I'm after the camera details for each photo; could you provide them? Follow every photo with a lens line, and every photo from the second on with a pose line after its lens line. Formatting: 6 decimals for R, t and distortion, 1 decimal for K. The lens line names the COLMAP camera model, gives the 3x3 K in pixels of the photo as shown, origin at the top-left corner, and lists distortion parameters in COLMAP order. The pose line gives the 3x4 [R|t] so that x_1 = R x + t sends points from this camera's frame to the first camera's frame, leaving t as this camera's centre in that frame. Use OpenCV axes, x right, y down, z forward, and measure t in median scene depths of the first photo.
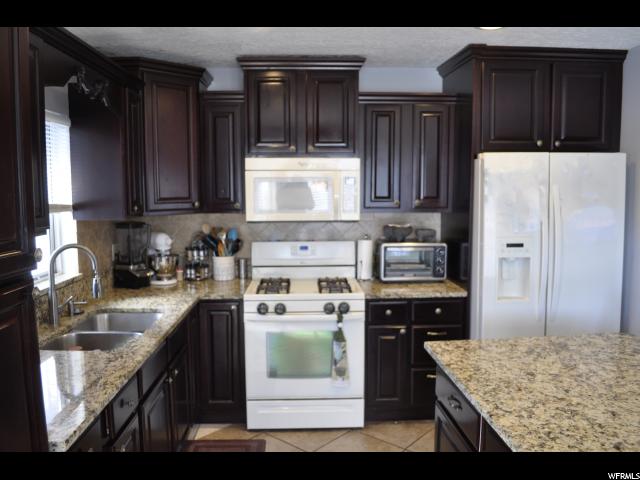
lens RADIAL K [[502.1, 0, 318.8], [0, 502.1, 237.4], [0, 0, 1]] dist [-0.077812, 0.011500]
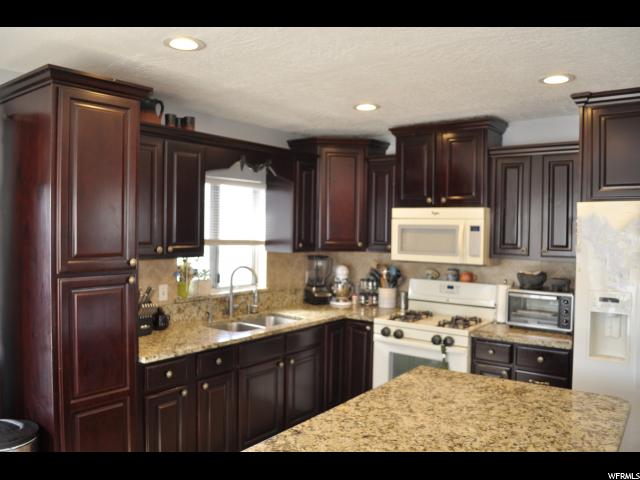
lens RADIAL K [[502.1, 0, 319.0], [0, 502.1, 239.7], [0, 0, 1]] dist [-0.077812, 0.011500]
pose [[0.776710, 0.032547, -0.629017, 0.491534], [-0.081684, 0.995435, -0.049356, -0.006485], [0.624539, 0.089716, 0.775823, -0.061972]]
